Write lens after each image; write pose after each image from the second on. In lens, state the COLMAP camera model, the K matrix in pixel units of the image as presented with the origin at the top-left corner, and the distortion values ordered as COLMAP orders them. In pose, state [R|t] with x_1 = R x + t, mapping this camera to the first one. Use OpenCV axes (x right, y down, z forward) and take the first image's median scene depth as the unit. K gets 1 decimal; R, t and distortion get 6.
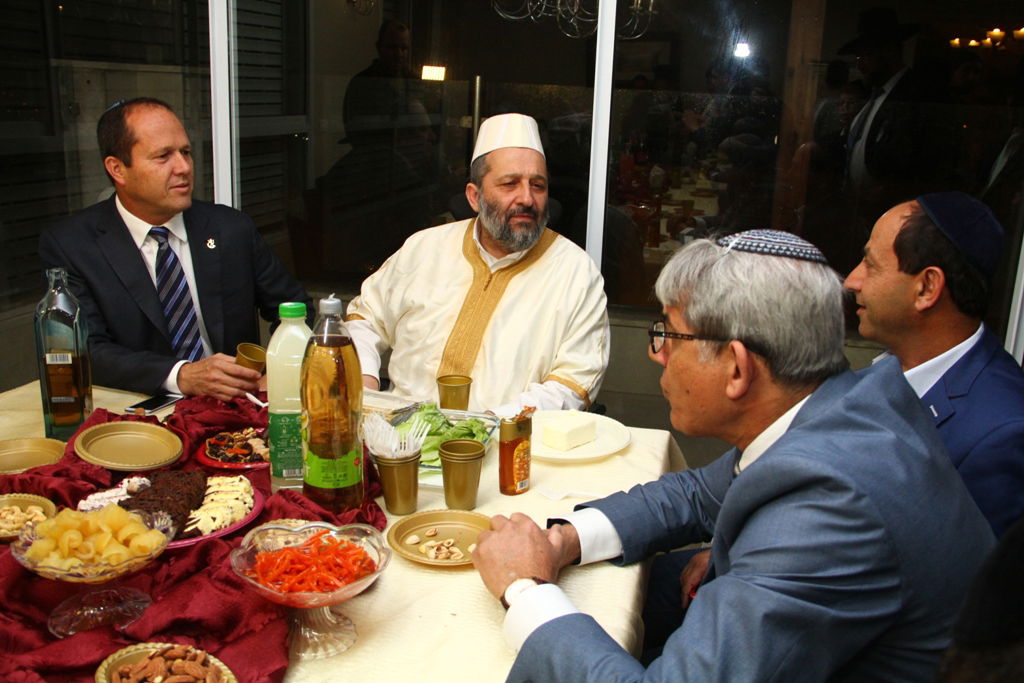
lens RADIAL K [[953.4, 0, 490.2], [0, 953.4, 342.1], [0, 0, 1]] dist [-0.032552, 0.005492]
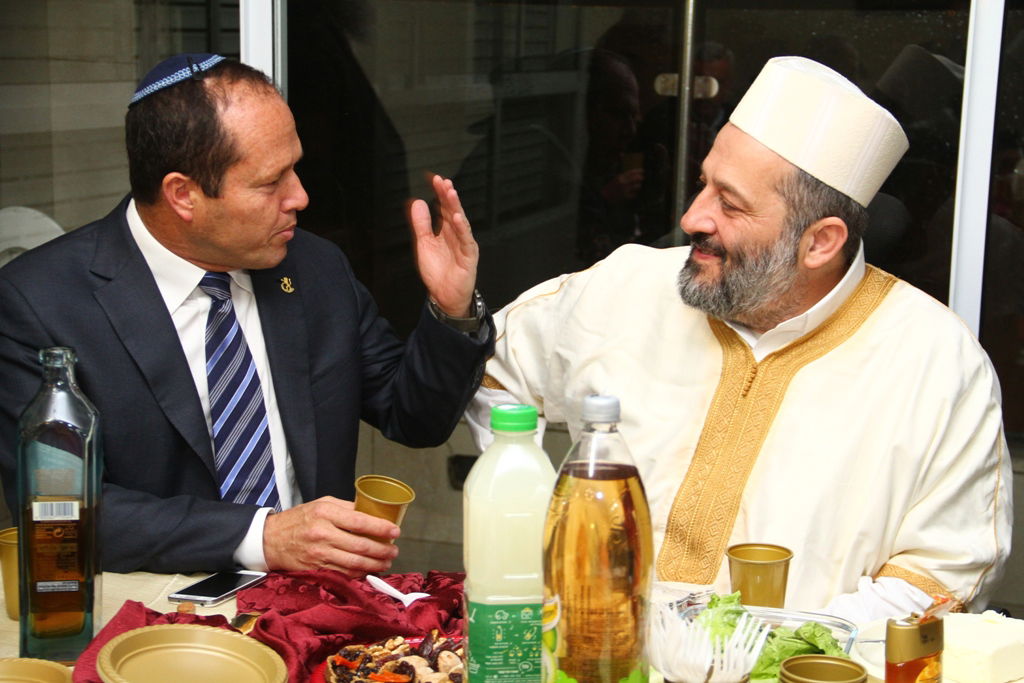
lens RADIAL K [[1837.6, 0, 545.3], [0, 1837.6, 341.1], [0, 0, 1]] dist [0.037370, 1.763090]
pose [[0.997640, -0.003332, -0.068574, -0.101304], [-0.002771, 0.996053, -0.088718, 0.015311], [0.068599, 0.088699, 0.993693, -0.069613]]
